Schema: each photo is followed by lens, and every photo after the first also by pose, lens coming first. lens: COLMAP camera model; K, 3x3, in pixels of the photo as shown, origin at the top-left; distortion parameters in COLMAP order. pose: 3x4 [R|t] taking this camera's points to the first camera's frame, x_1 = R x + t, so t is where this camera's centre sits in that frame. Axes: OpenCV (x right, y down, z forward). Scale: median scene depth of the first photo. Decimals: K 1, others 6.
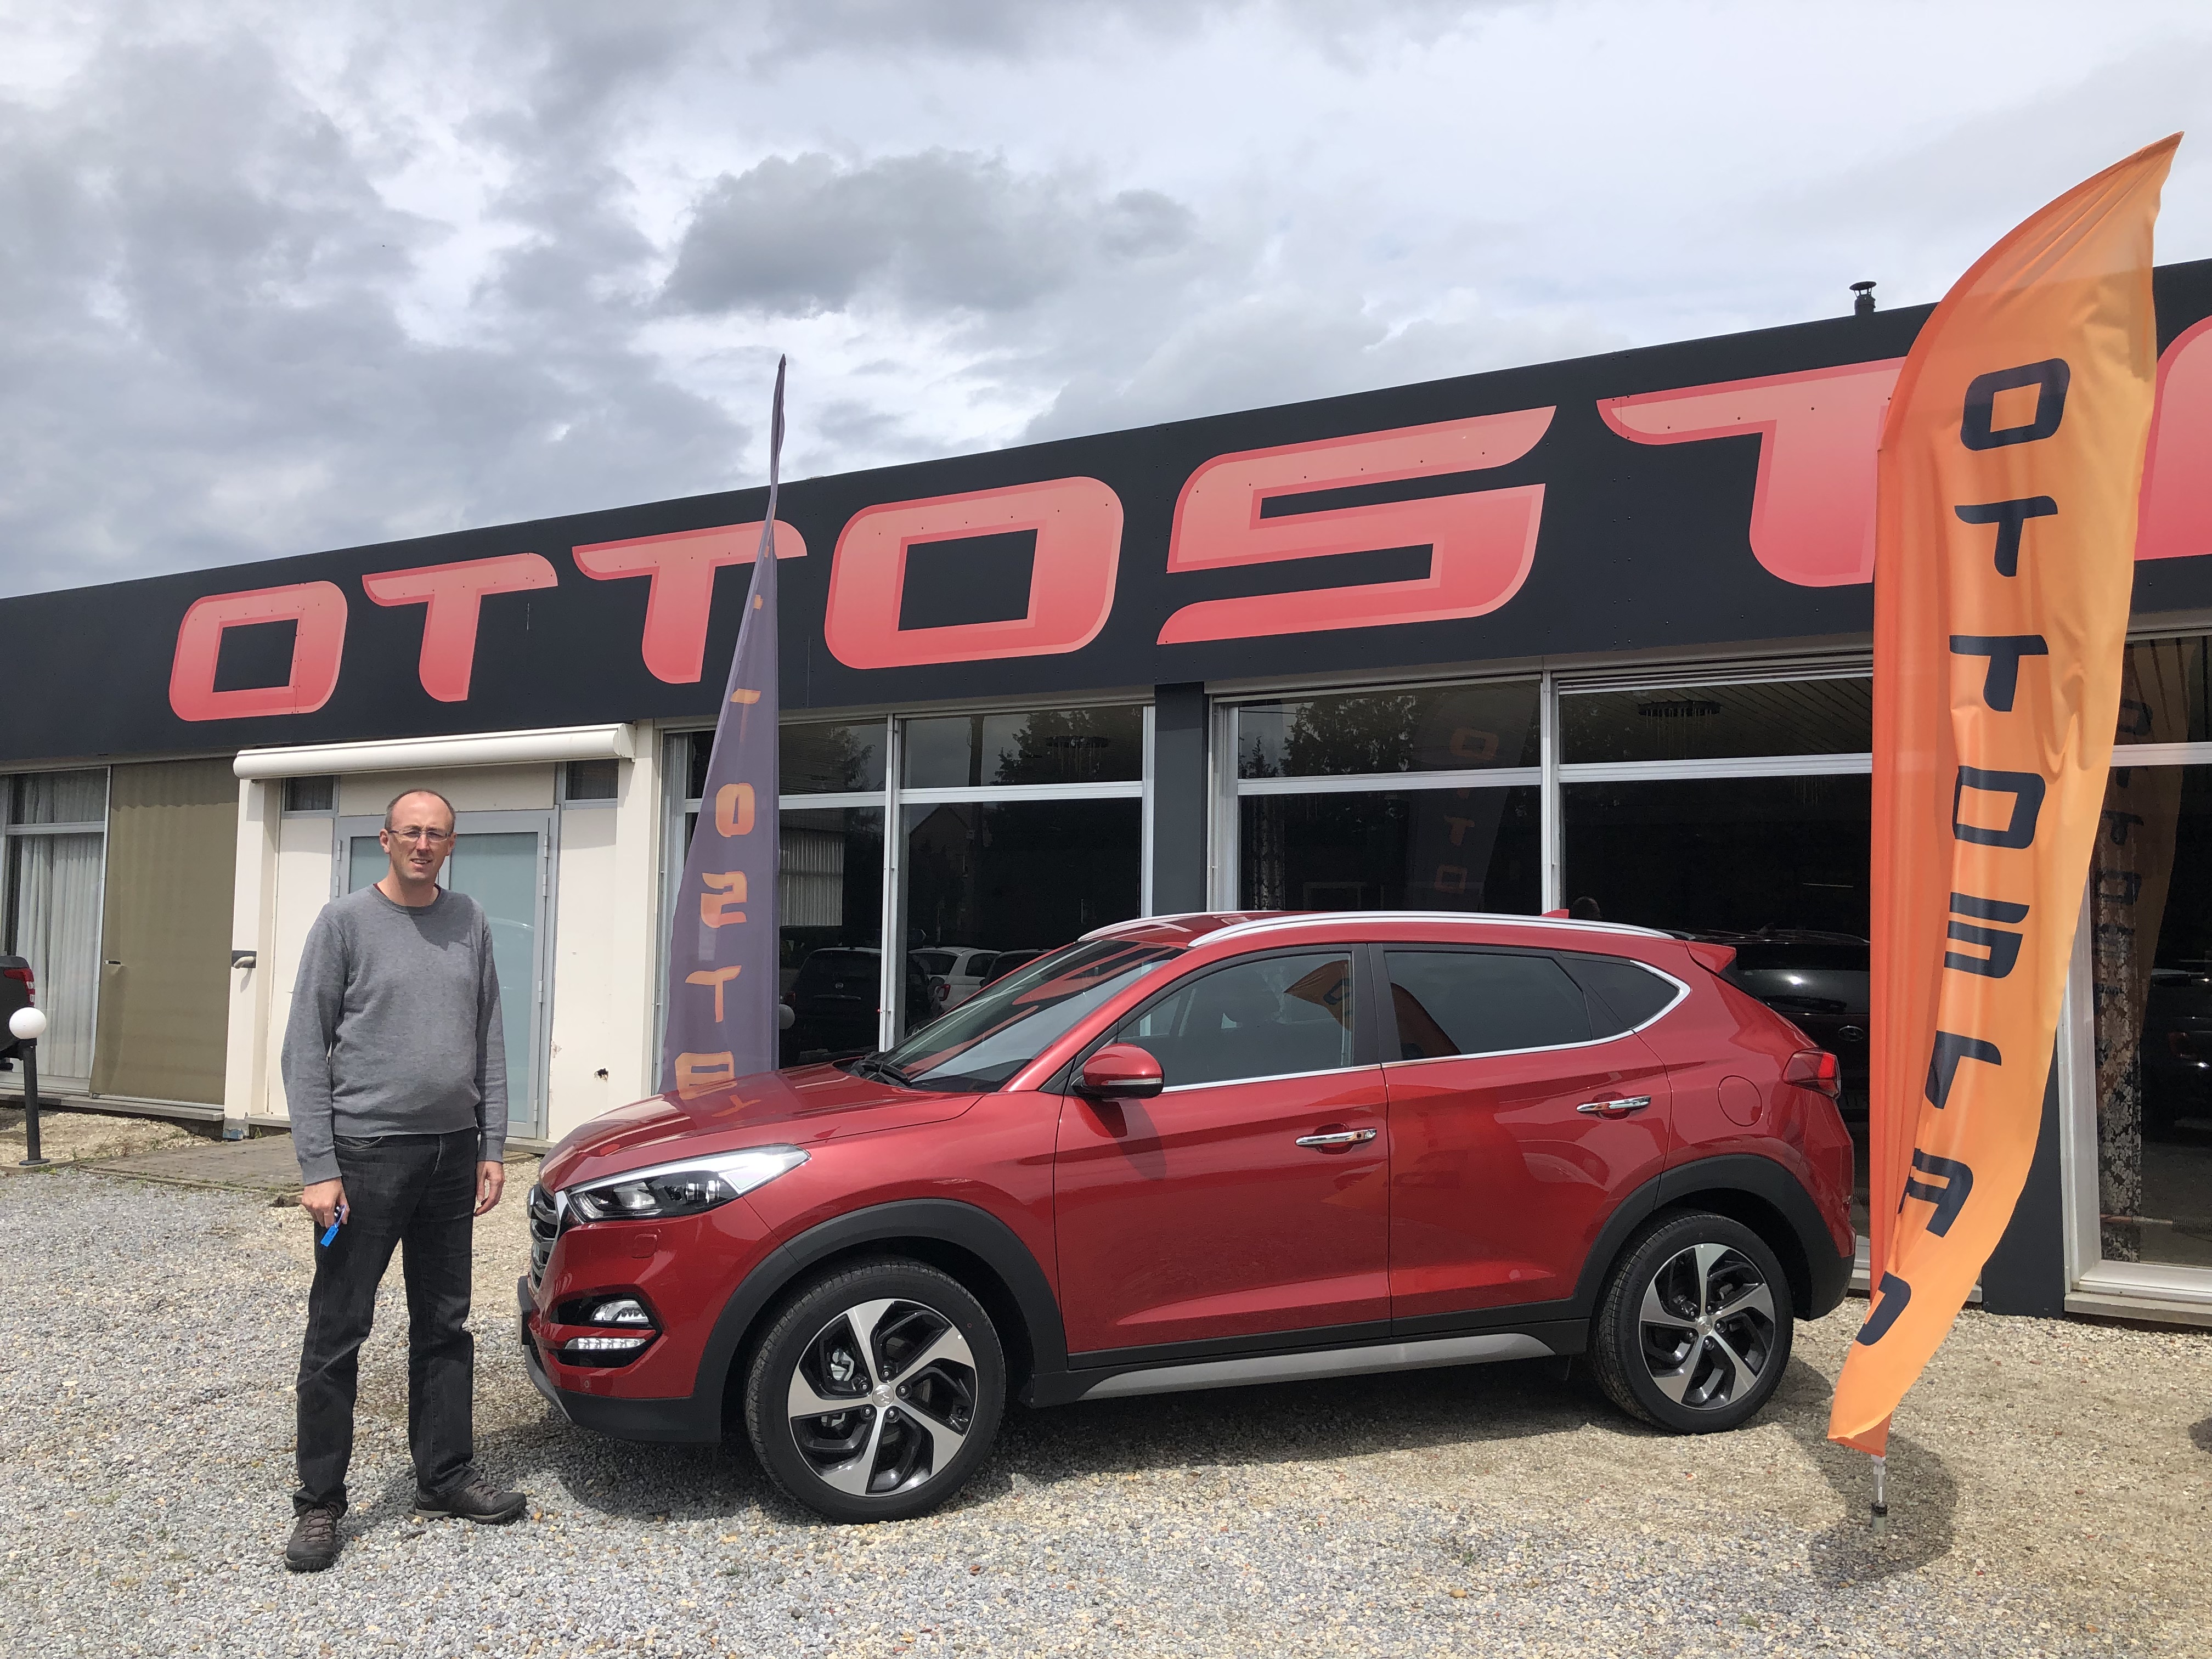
lens RADIAL K [[1870.8, 0, 1095.5], [0, 1870.8, 835.4], [0, 0, 1]] dist [0.063454, -0.006078]
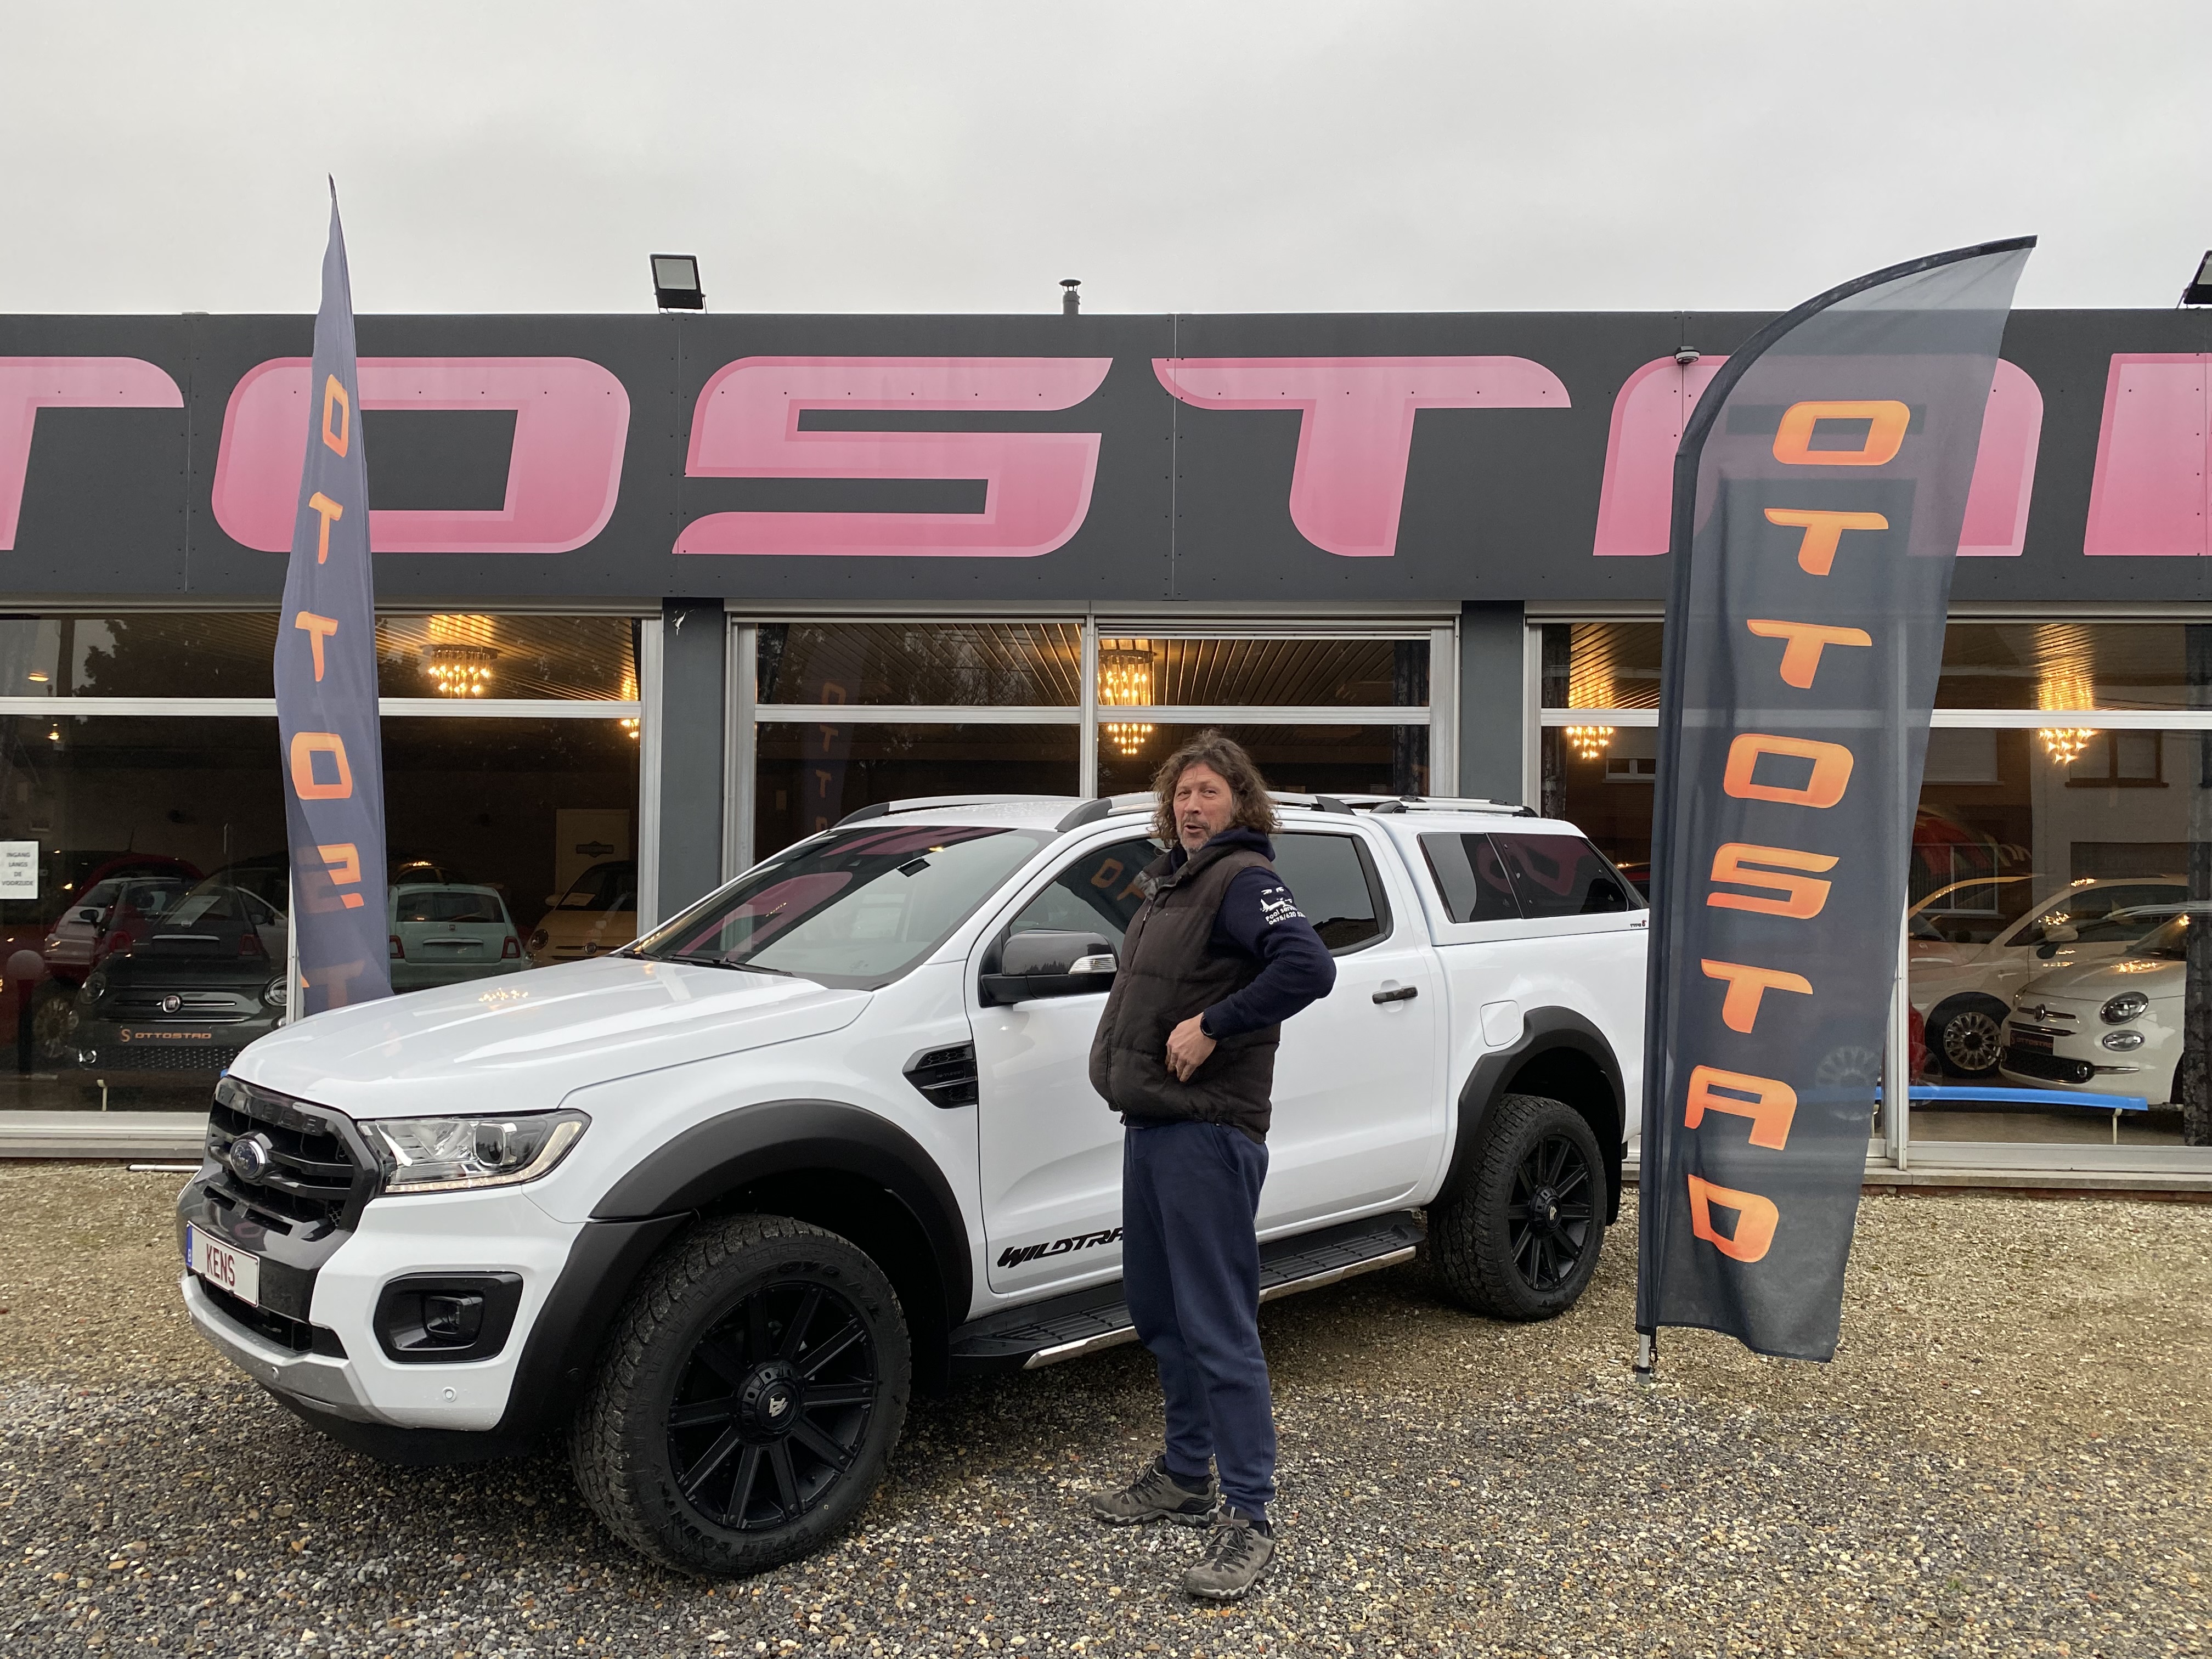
lens RADIAL K [[1747.9, 0, 1136.2], [0, 1747.9, 860.2], [0, 0, 1]] dist [0.048009, -0.037785]
pose [[0.862609, -0.001805, 0.505868, -0.230114], [-0.024259, 0.998696, 0.044930, 0.004763], [-0.505289, -0.051029, 0.861440, 0.143797]]
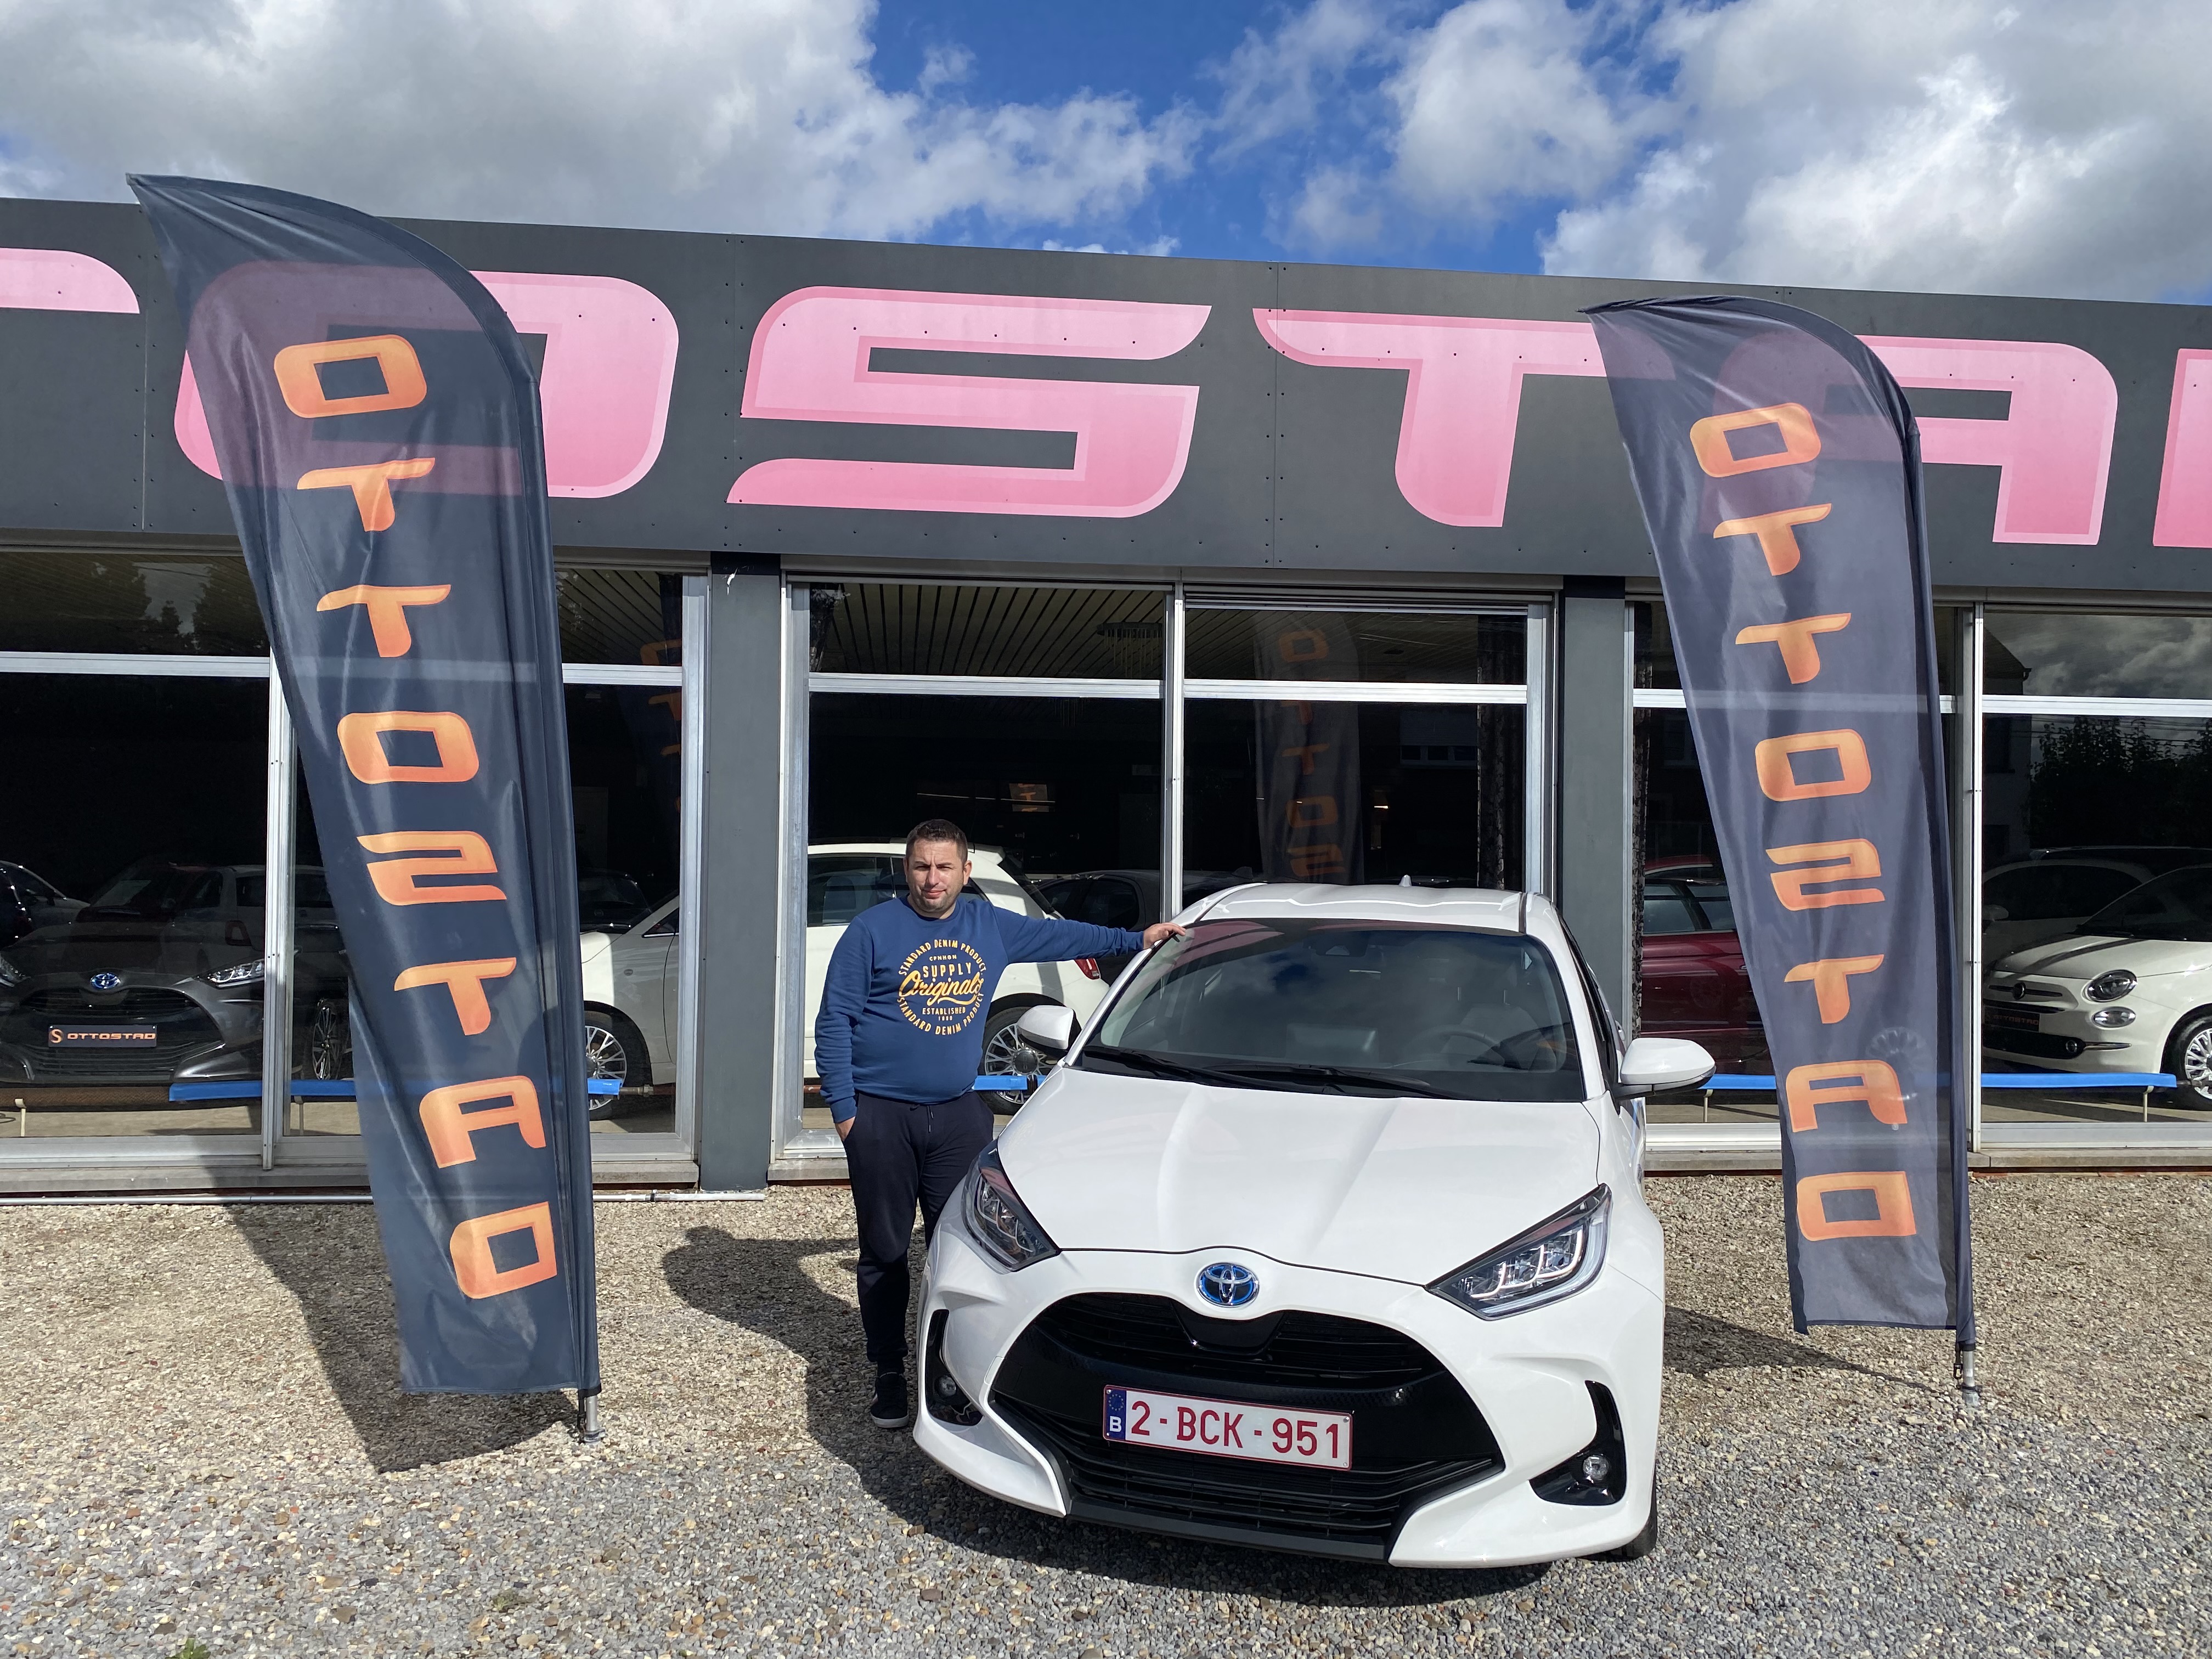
lens RADIAL K [[1694.0, 0, 1130.6], [0, 1694.0, 850.5], [0, 0, 1]] dist [0.030647, -0.015343]
pose [[0.778886, -0.008925, 0.627101, -0.331656], [-0.032707, 0.997960, 0.054826, 0.004456], [-0.626312, -0.063214, 0.777006, 0.325354]]
